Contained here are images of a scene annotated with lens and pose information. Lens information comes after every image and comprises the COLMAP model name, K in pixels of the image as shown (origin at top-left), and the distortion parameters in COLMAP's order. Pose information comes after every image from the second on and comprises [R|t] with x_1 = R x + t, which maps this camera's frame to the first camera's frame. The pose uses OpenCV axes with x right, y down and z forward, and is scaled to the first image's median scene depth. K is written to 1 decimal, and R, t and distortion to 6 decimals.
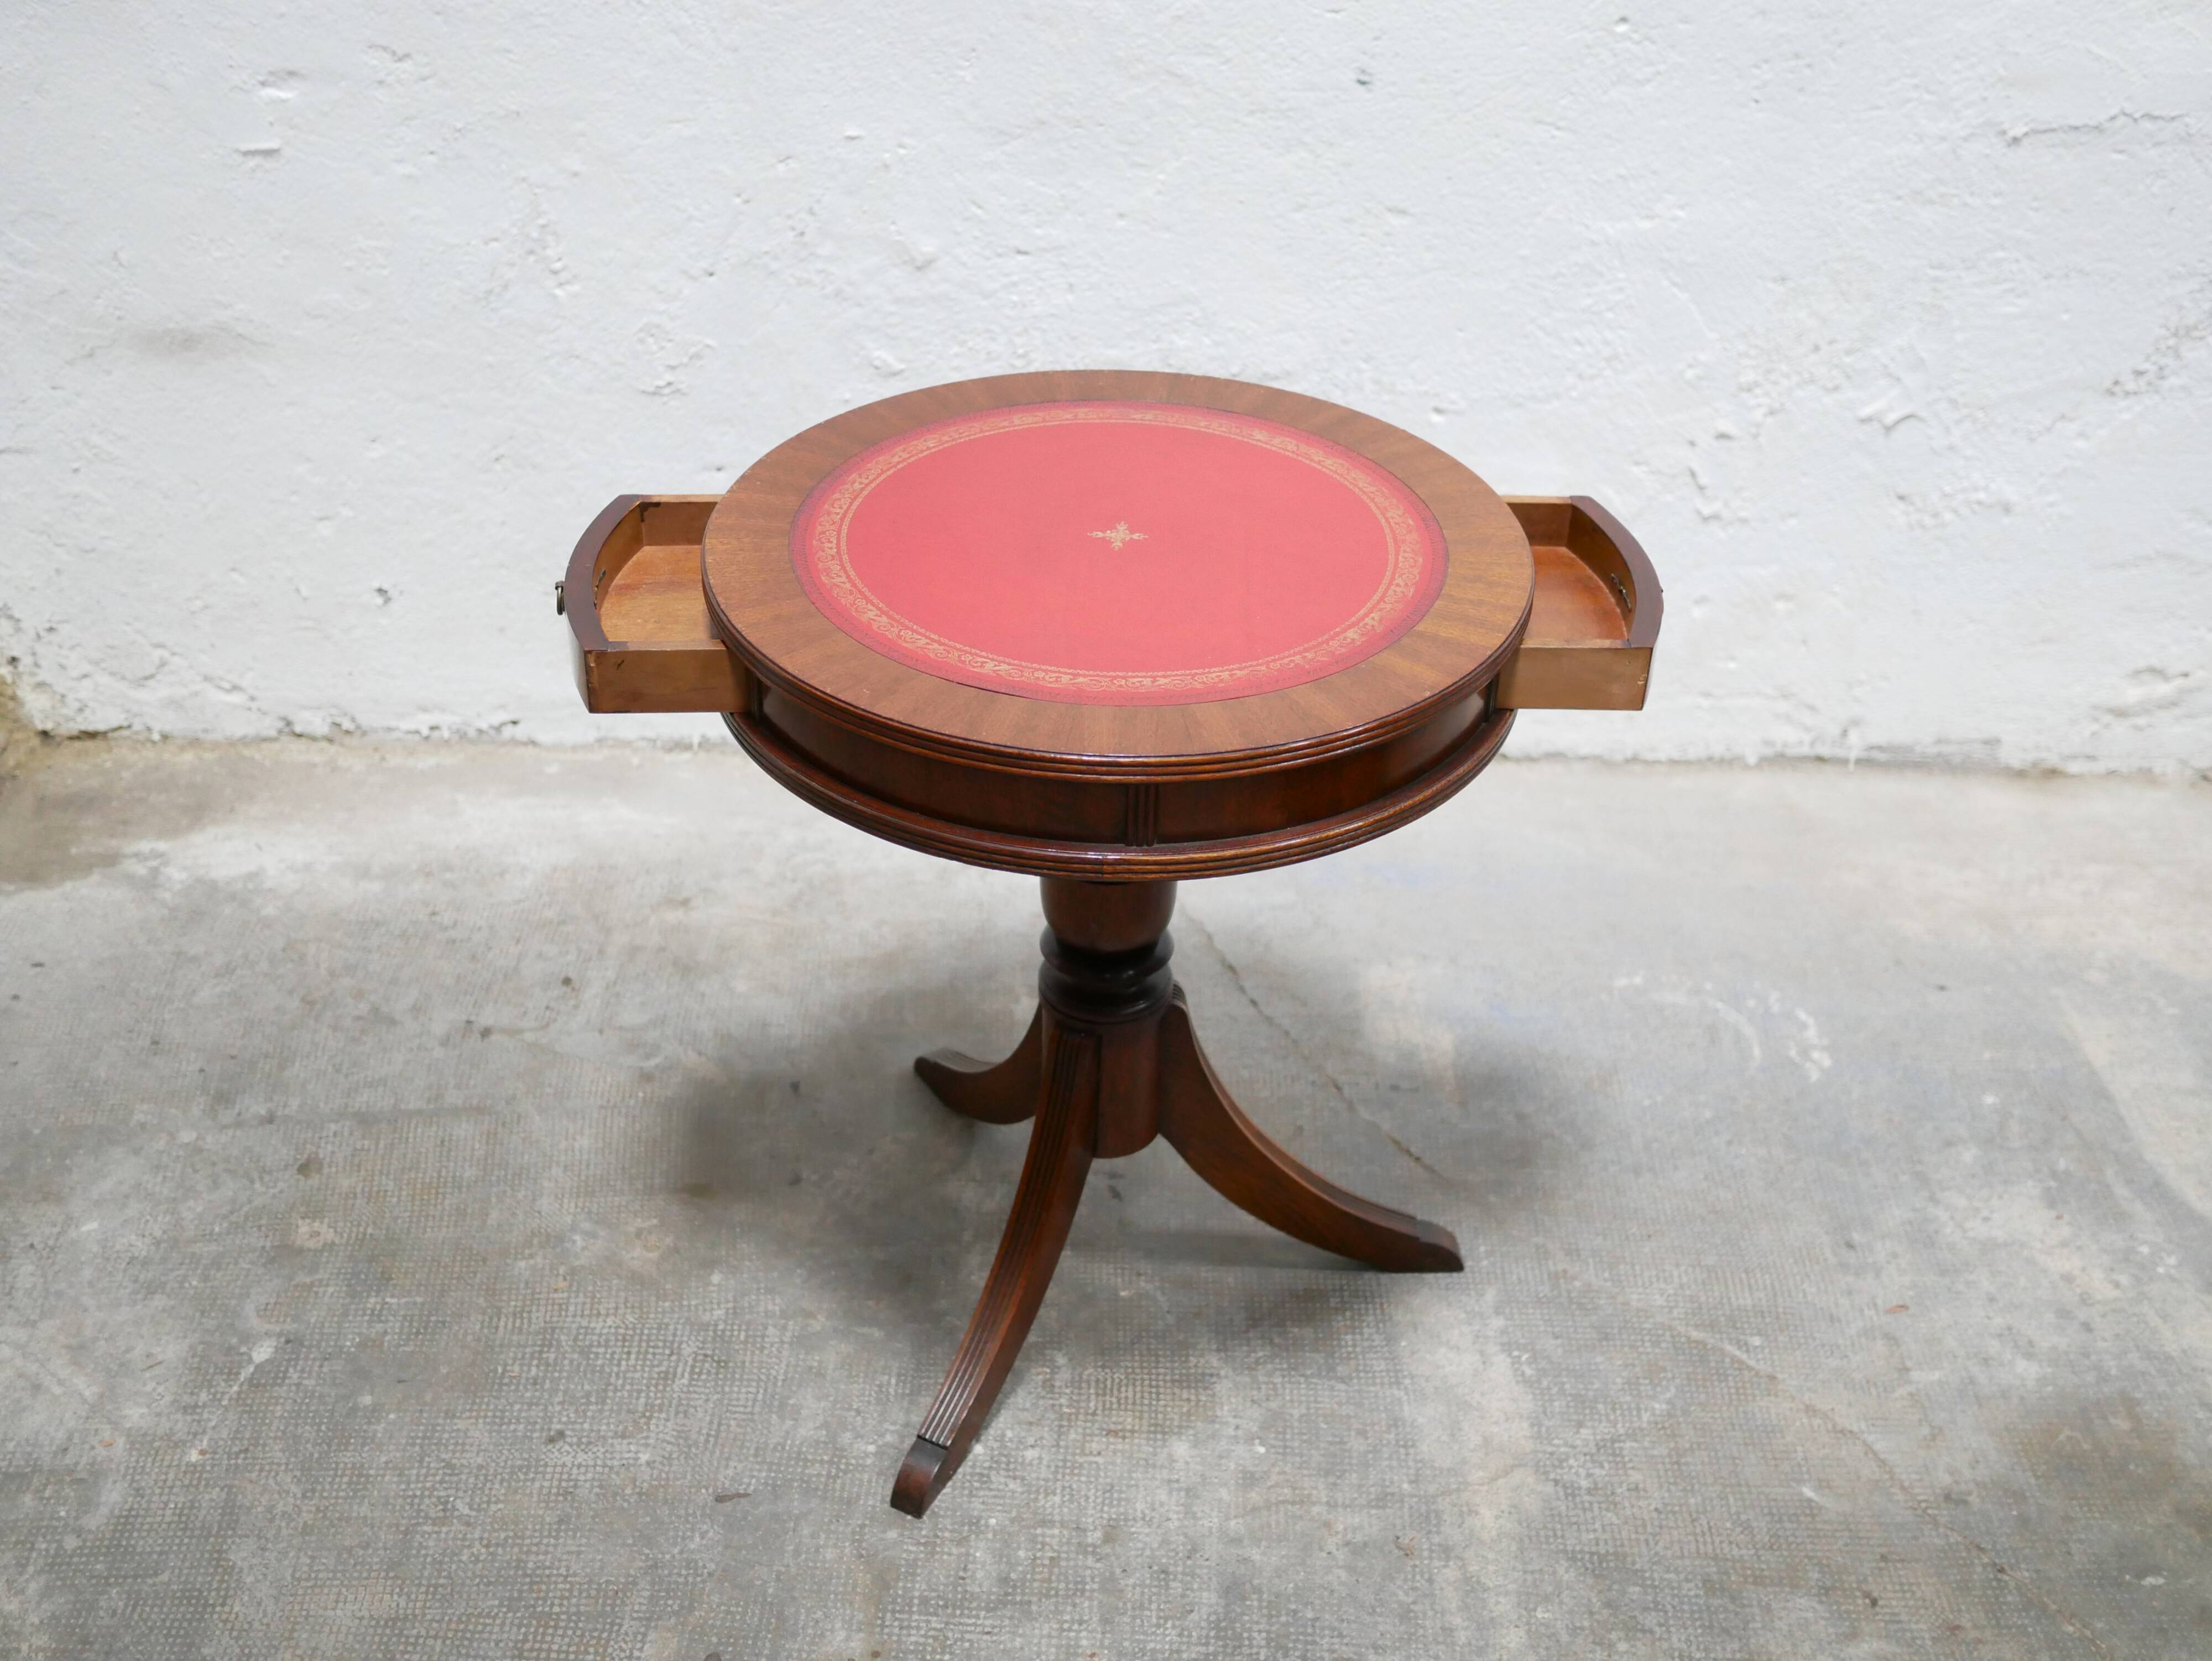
lens RADIAL K [[2602.8, 0, 1108.4], [0, 2602.8, 822.3], [0, 0, 1]] dist [-0.022759, 0.032279]
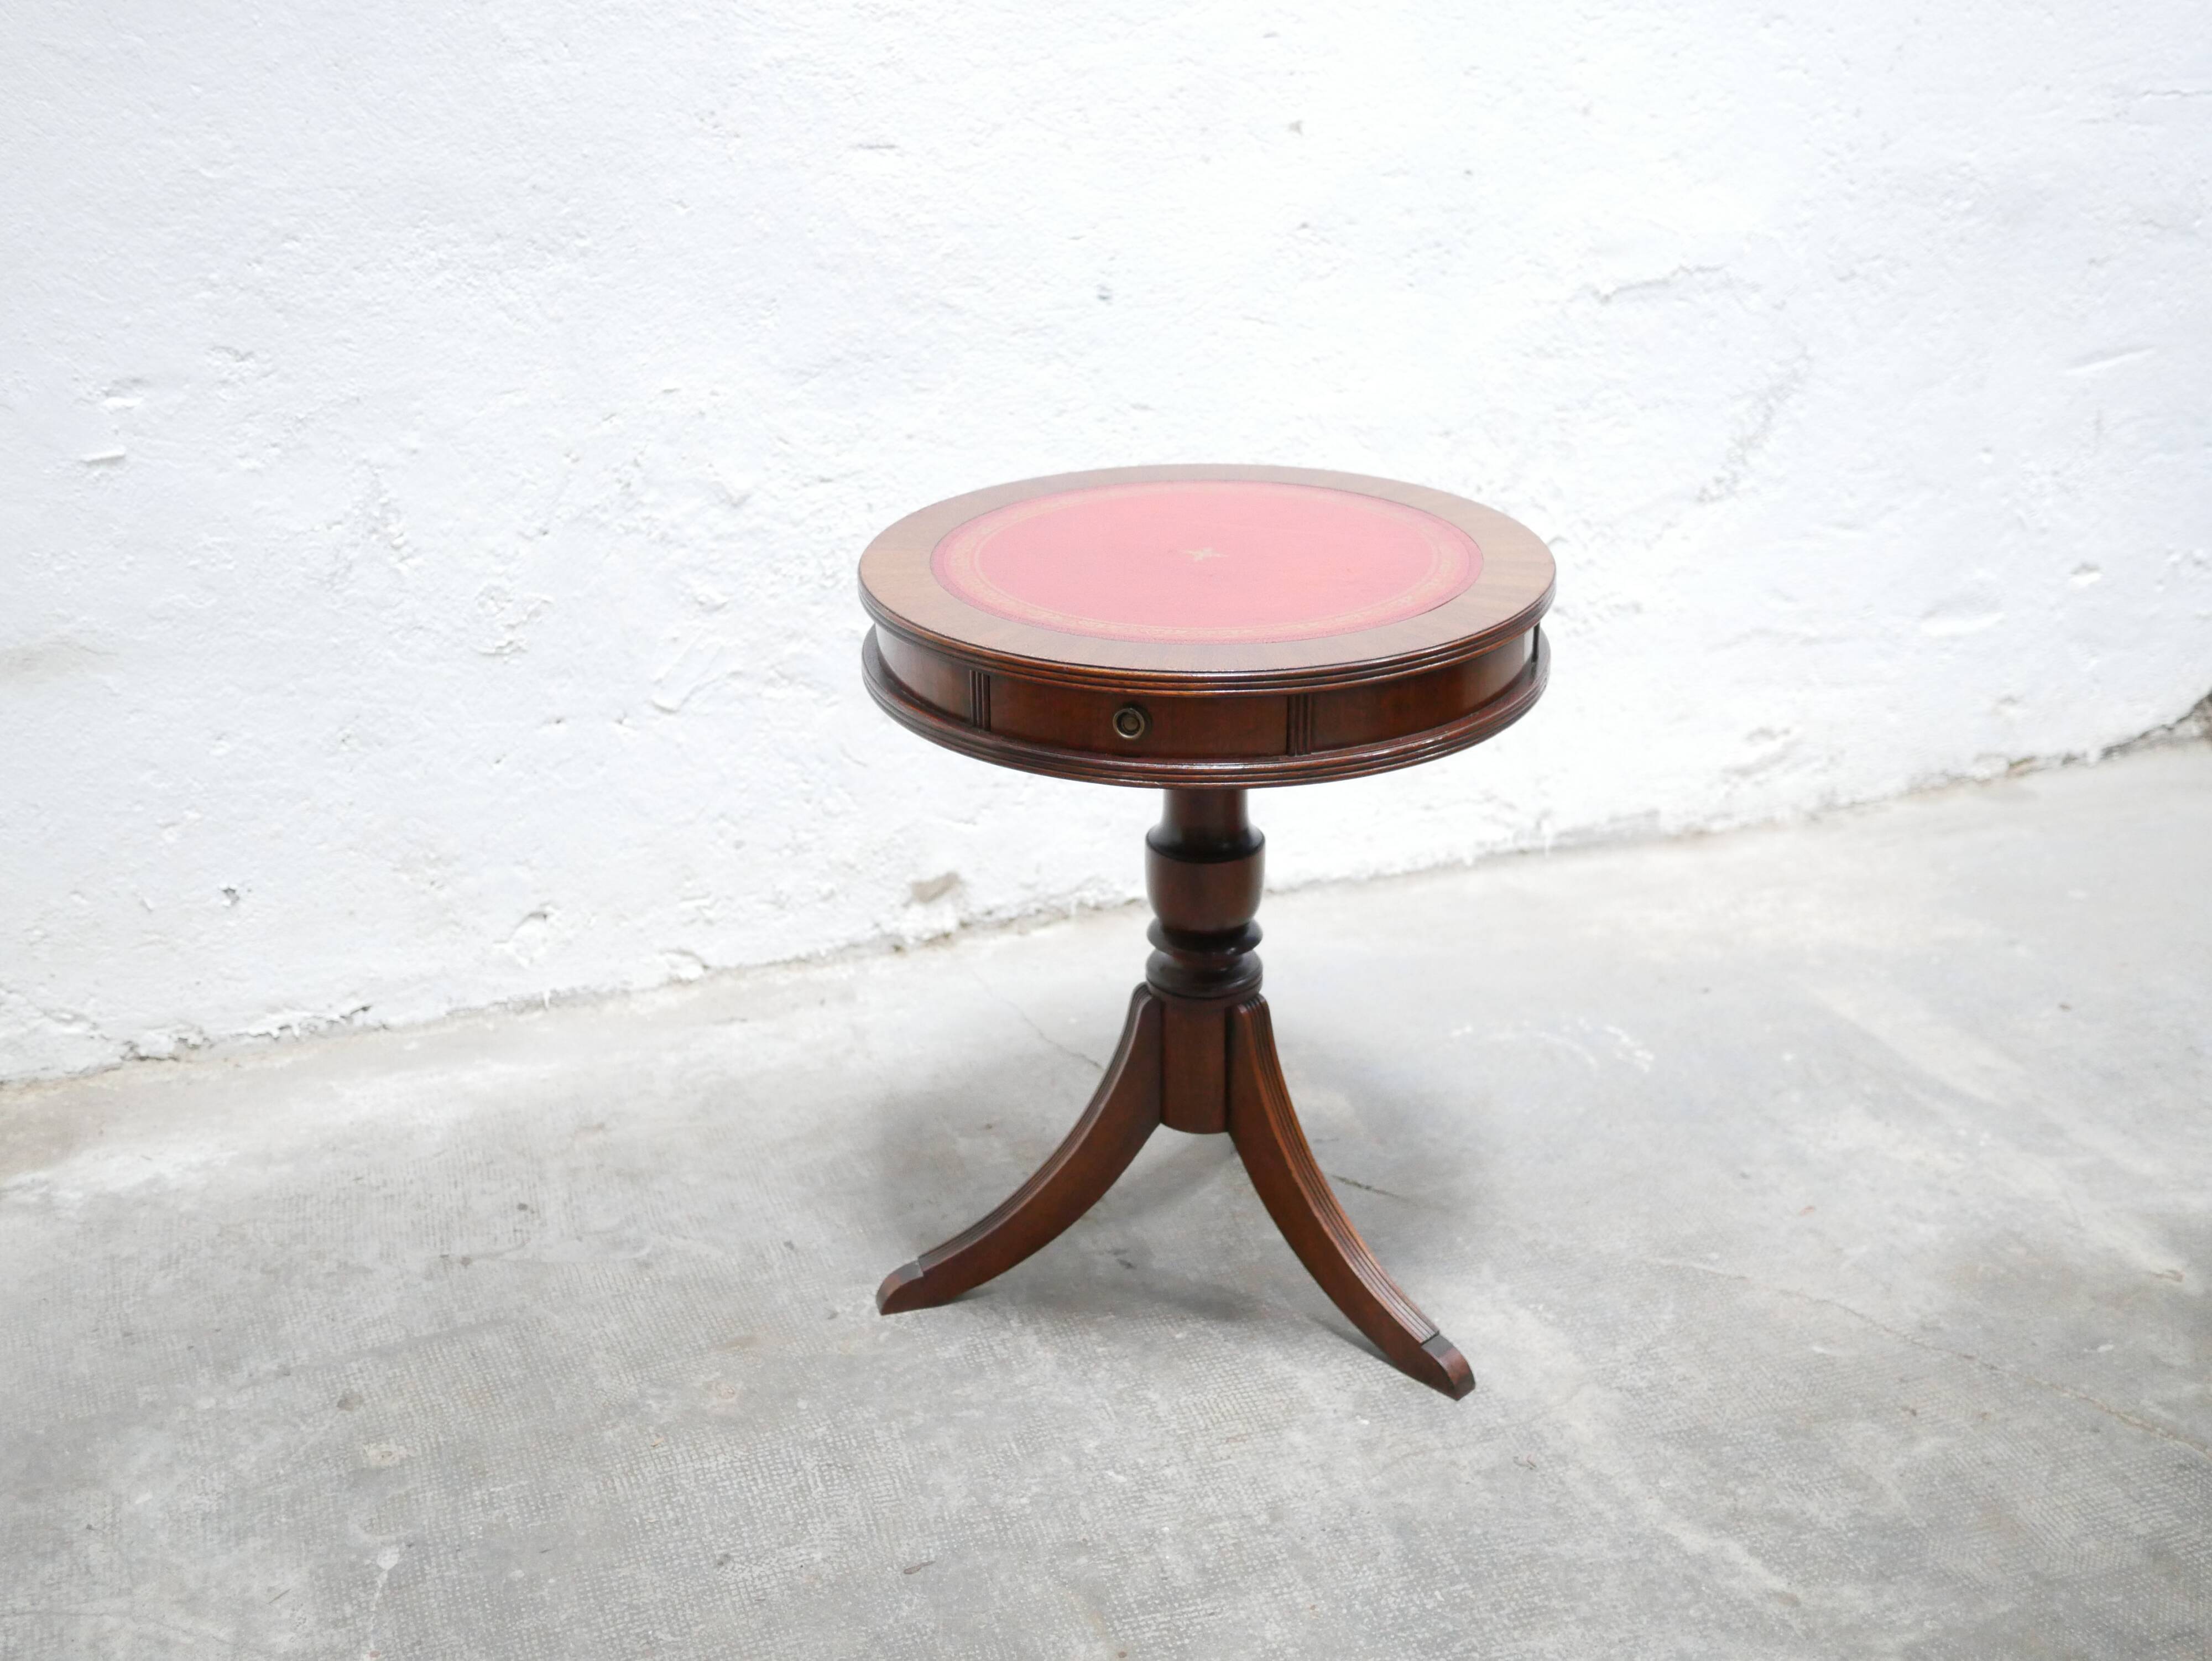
lens RADIAL K [[2481.1, 0, 1109.1], [0, 2481.1, 819.3], [0, 0, 1]] dist [-0.026370, 0.041608]
pose [[0.947909, -0.151329, 0.280299, -0.257652], [0.200653, 0.967090, -0.156447, 0.120714], [-0.247399, 0.204541, 0.947078, -0.004771]]
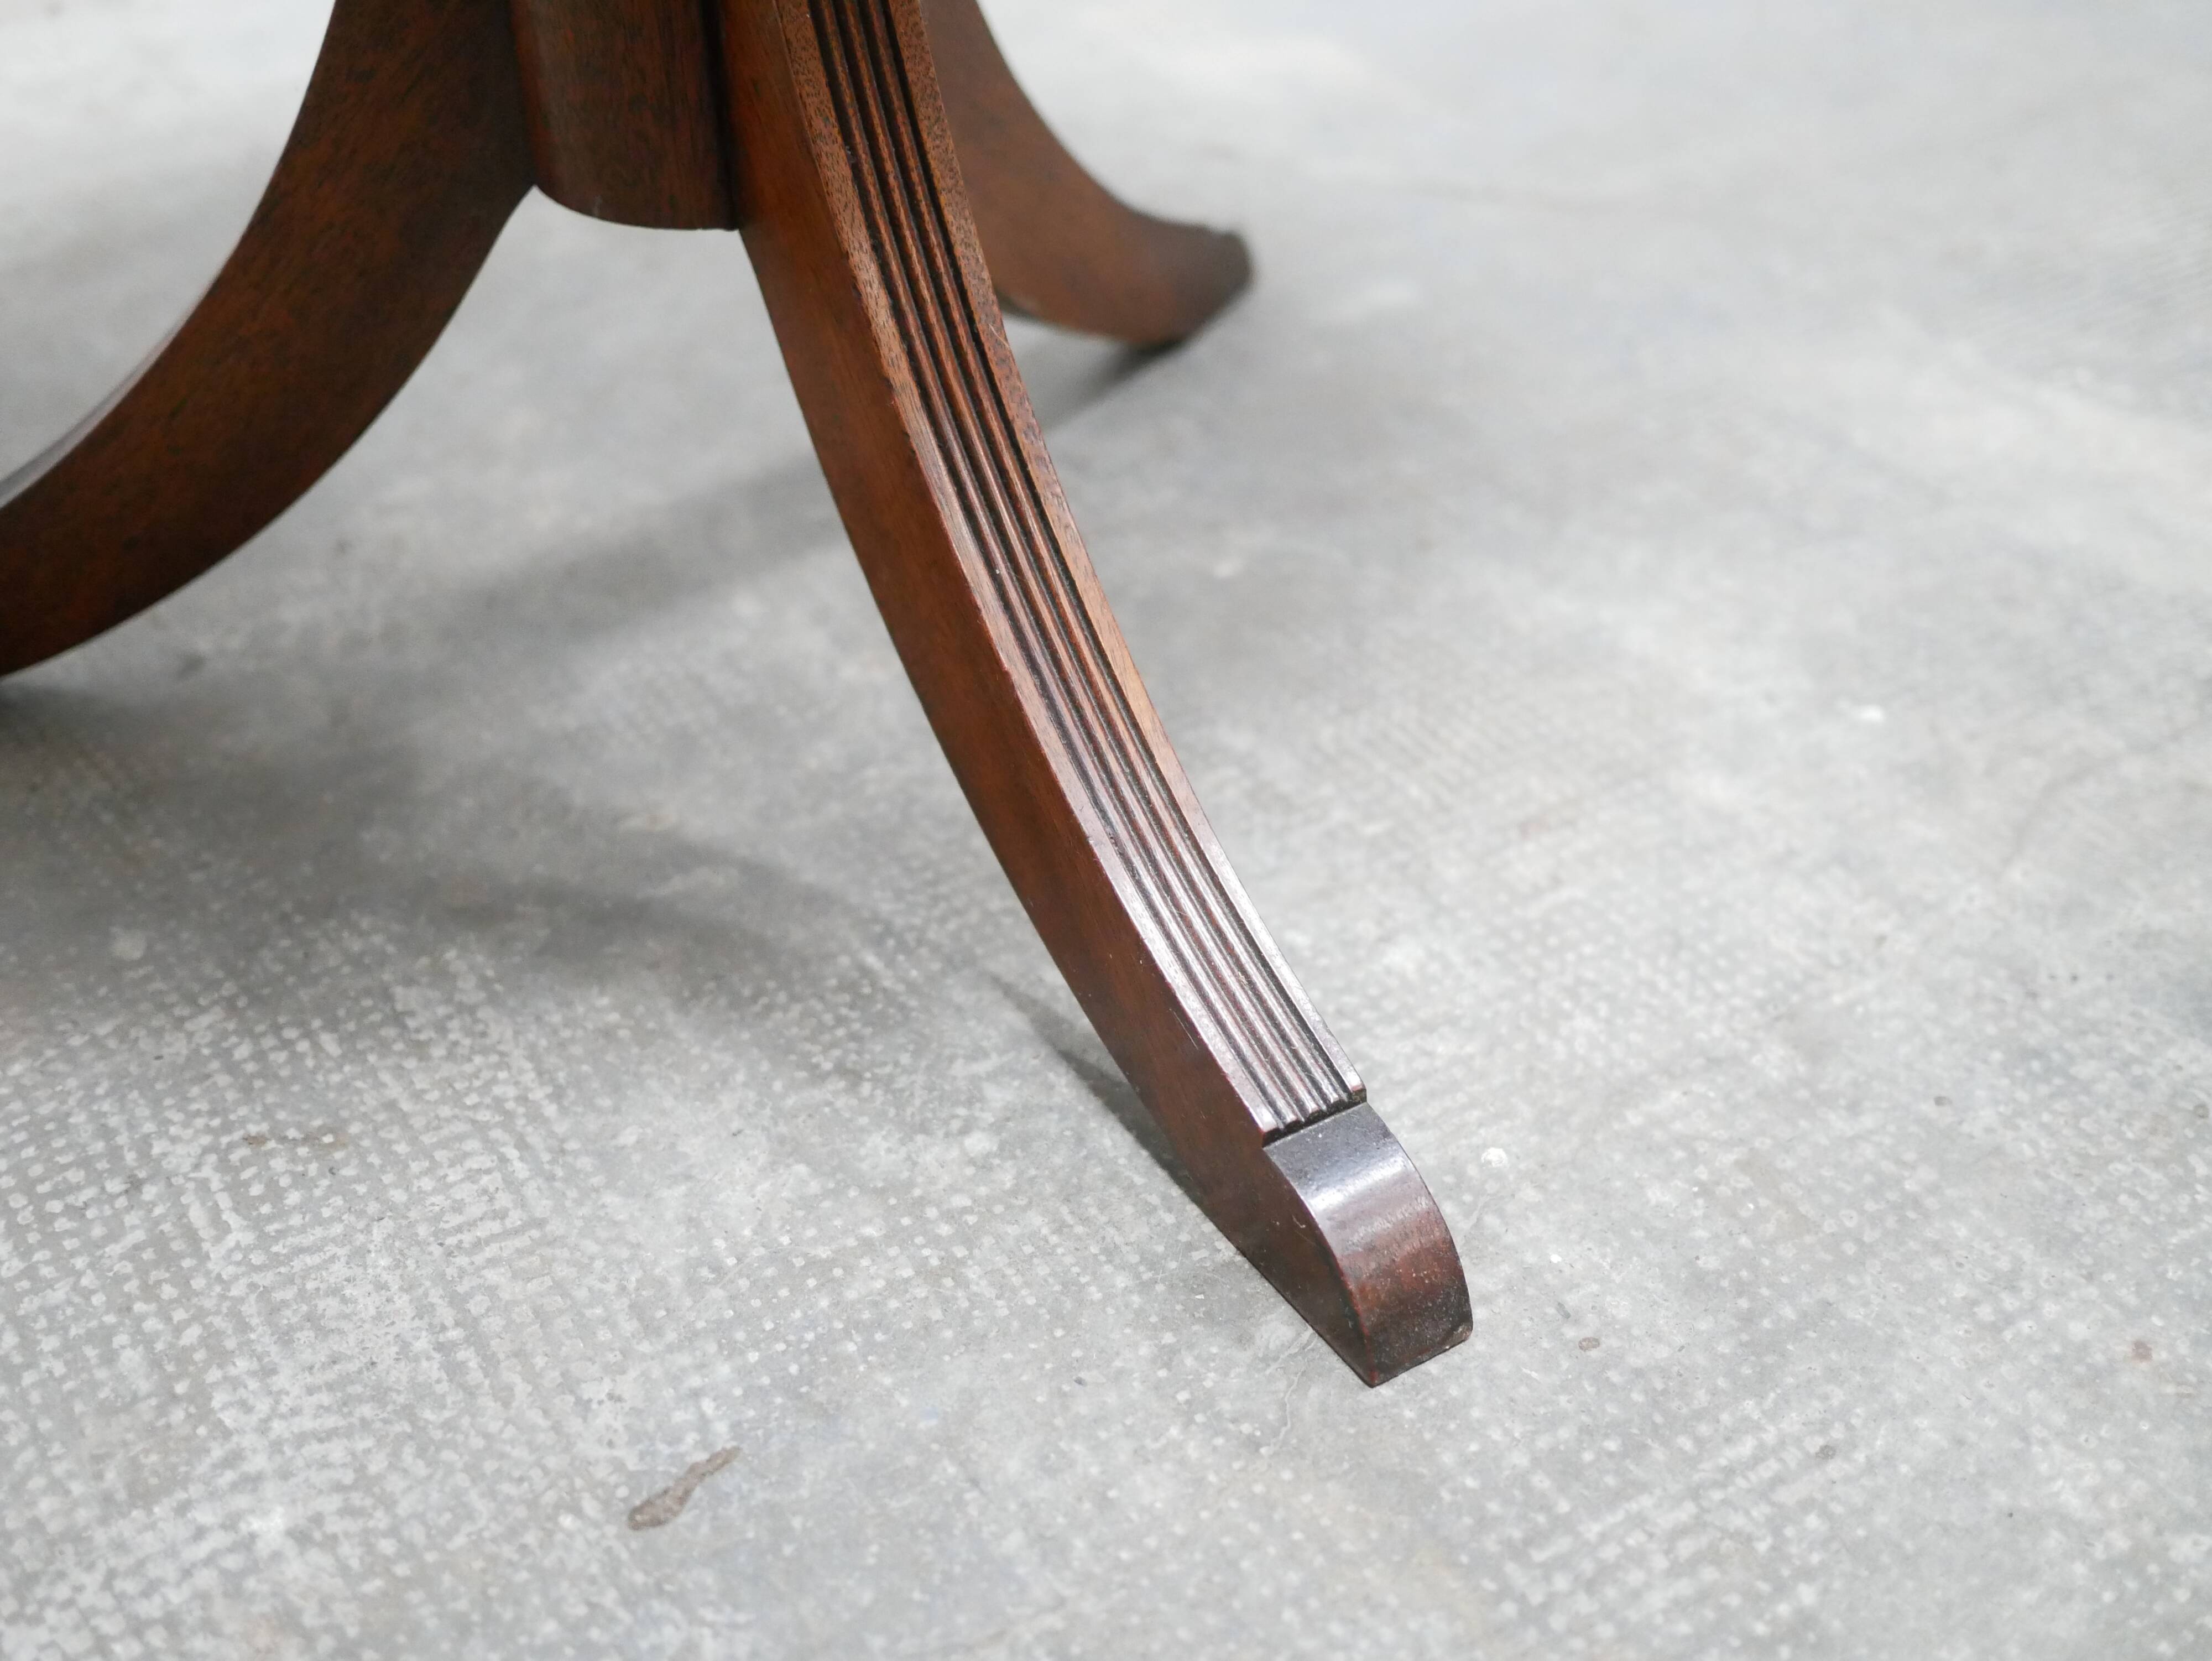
lens RADIAL K [[2518.5, 0, 1090.5], [0, 2518.5, 830.6], [0, 0, 1]] dist [-0.013765, 0.001221]
pose [[0.834235, -0.359666, 0.417963, -0.164127], [0.334209, 0.932702, 0.135543, 0.149896], [-0.438585, 0.026613, 0.898296, 0.637726]]
